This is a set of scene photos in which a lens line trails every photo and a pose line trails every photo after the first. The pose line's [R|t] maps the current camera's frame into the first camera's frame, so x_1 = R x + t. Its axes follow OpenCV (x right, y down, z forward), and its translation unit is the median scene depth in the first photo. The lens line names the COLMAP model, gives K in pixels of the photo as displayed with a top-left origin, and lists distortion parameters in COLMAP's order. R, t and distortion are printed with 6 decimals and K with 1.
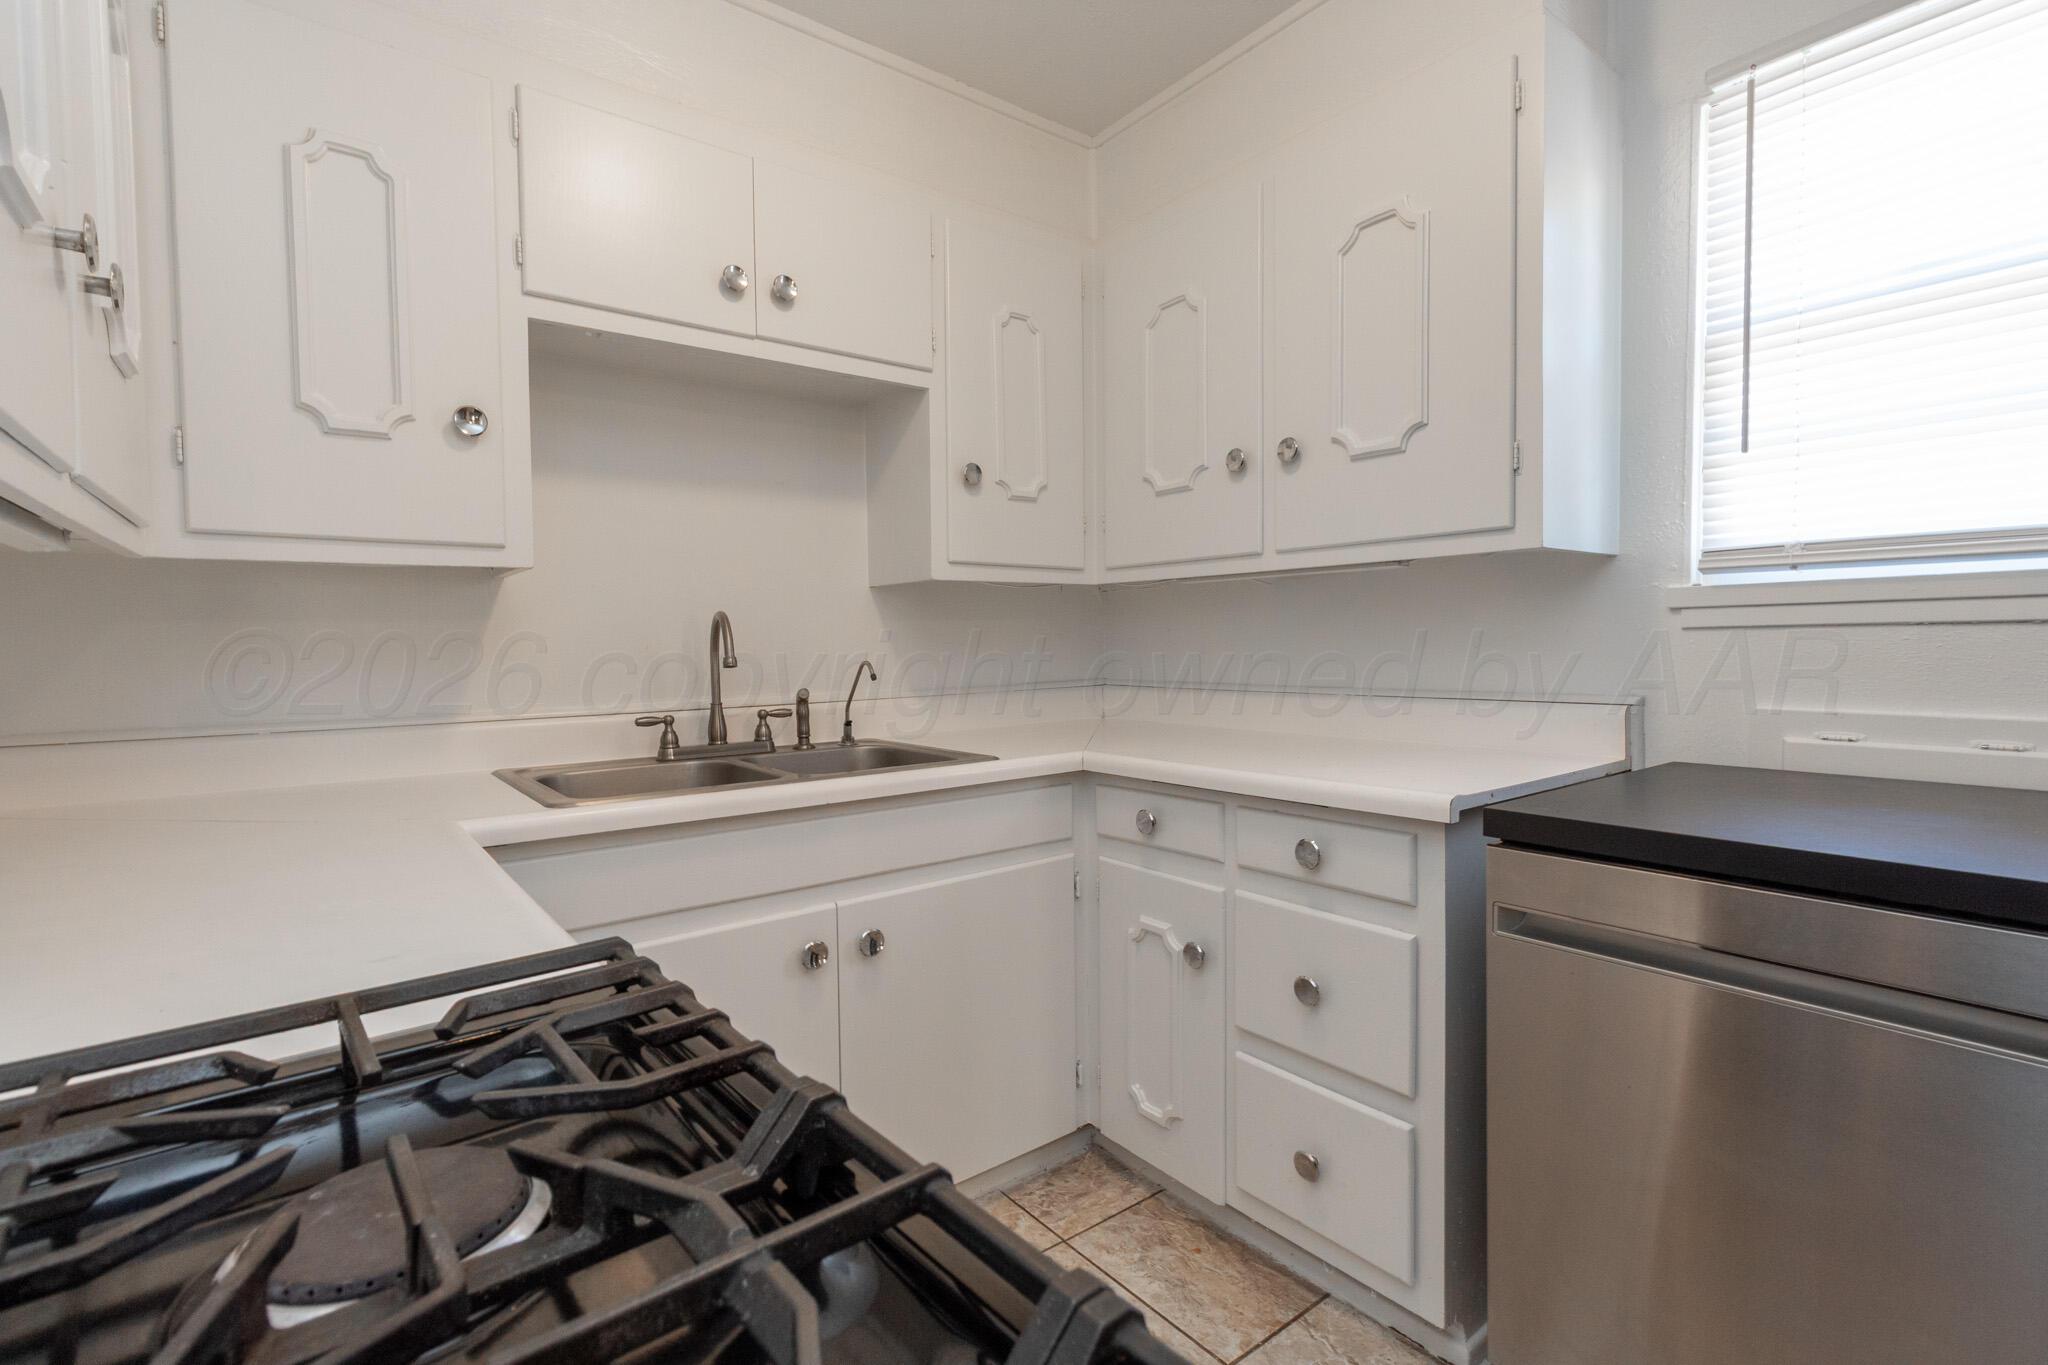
lens RADIAL K [[947.1, 0, 1039.9], [0, 947.1, 678.9], [0, 0, 1]] dist [0.001604, 0.000676]
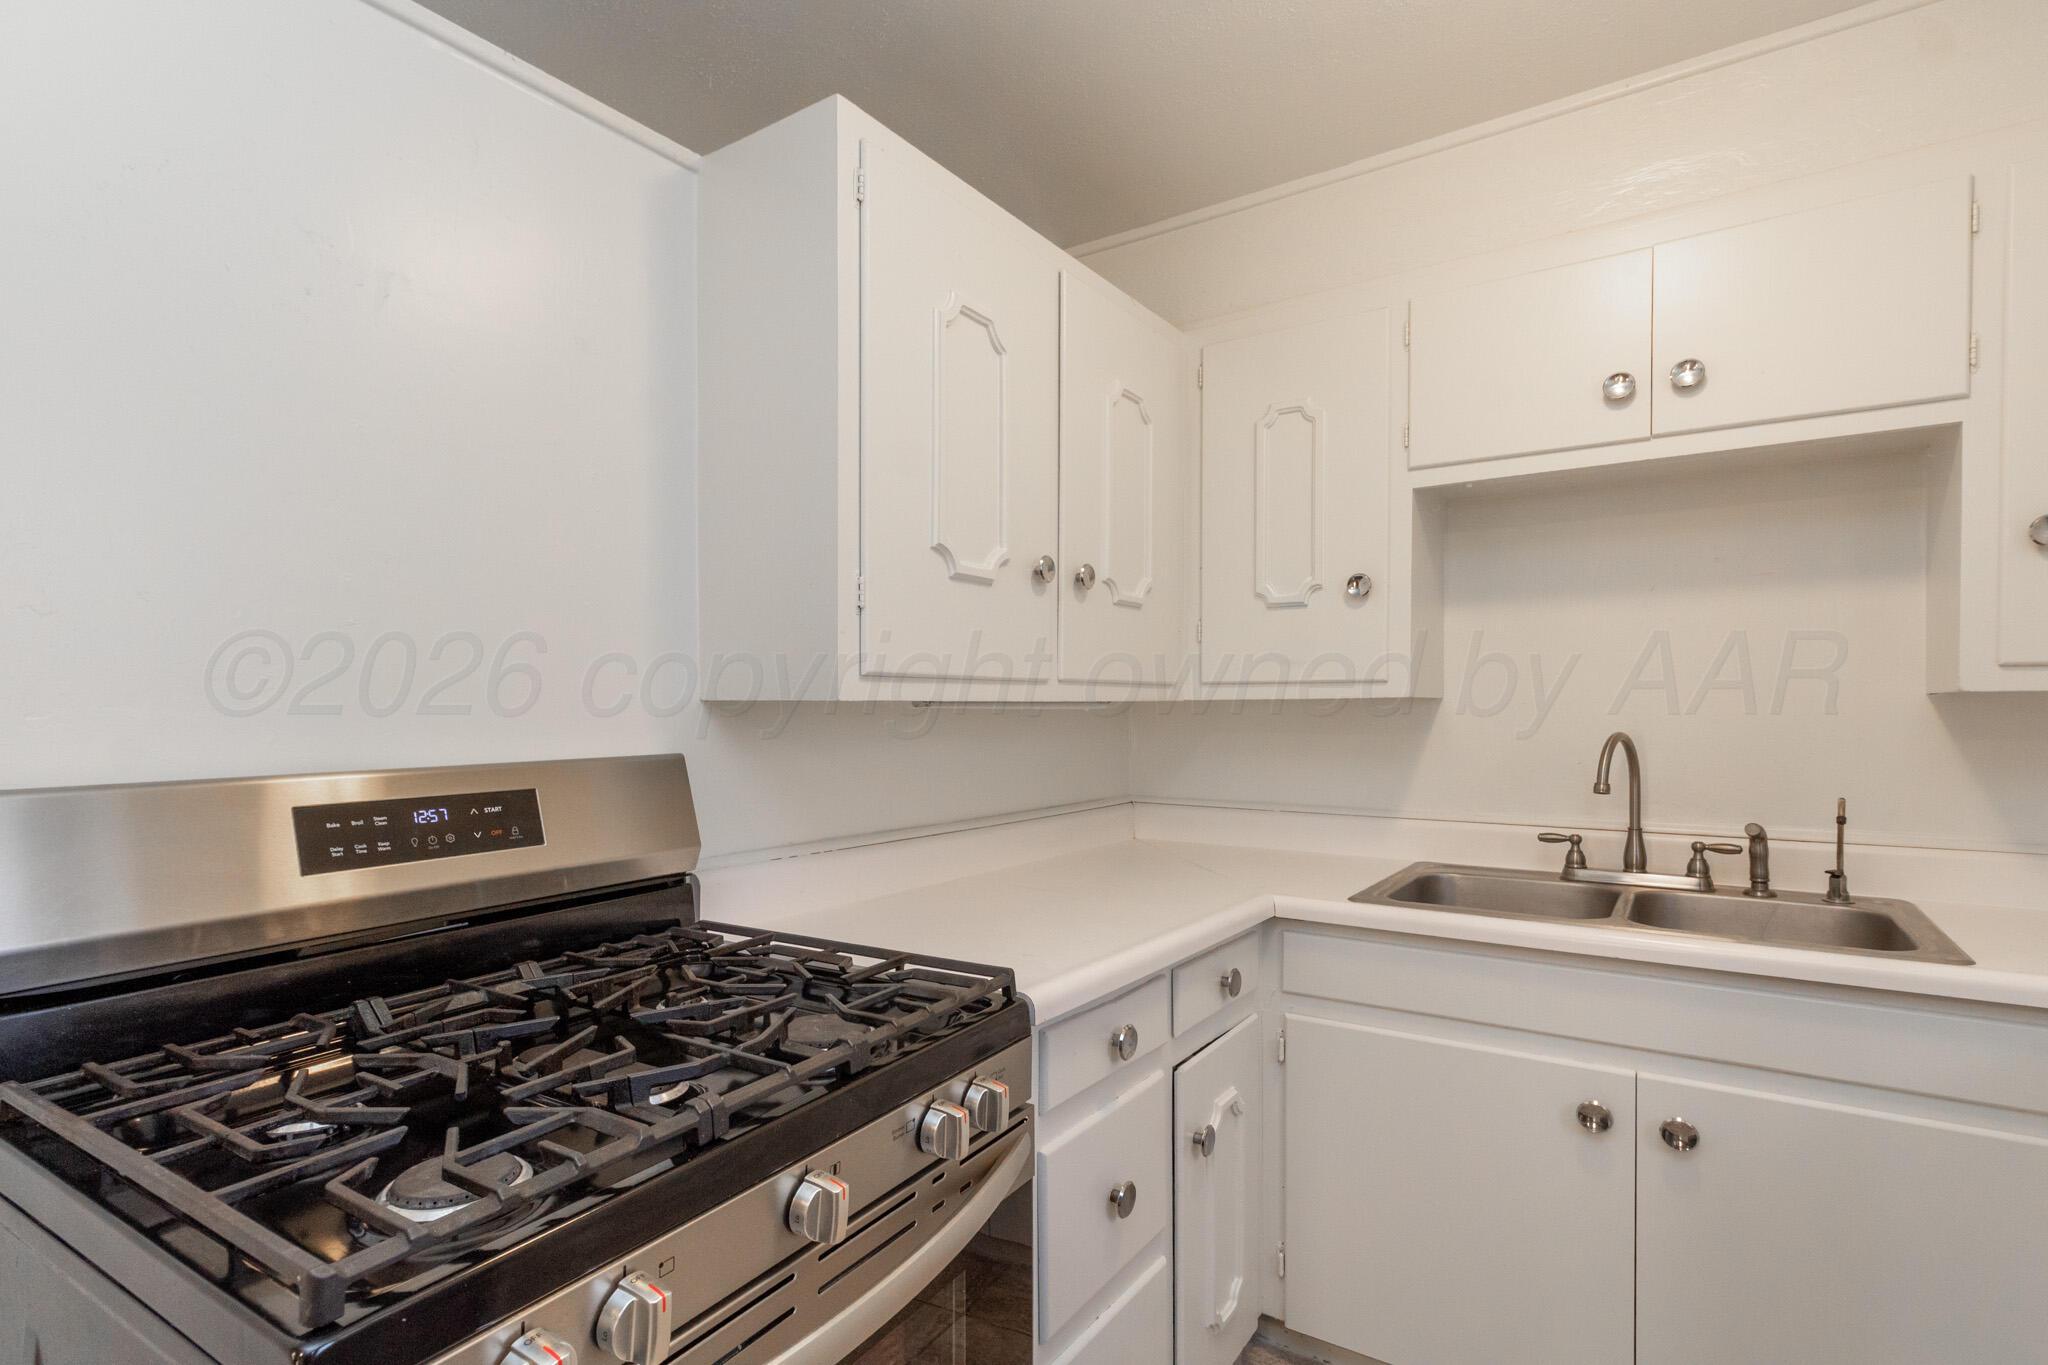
lens RADIAL K [[996.9, 0, 1018.4], [0, 996.9, 691.9], [0, 0, 1]] dist [0.002057, 0.000375]
pose [[0.330073, -0.002224, -0.943953, 0.397094], [-0.052264, 0.998420, -0.020627, -0.057623], [0.942507, 0.056143, 0.329436, 0.102755]]
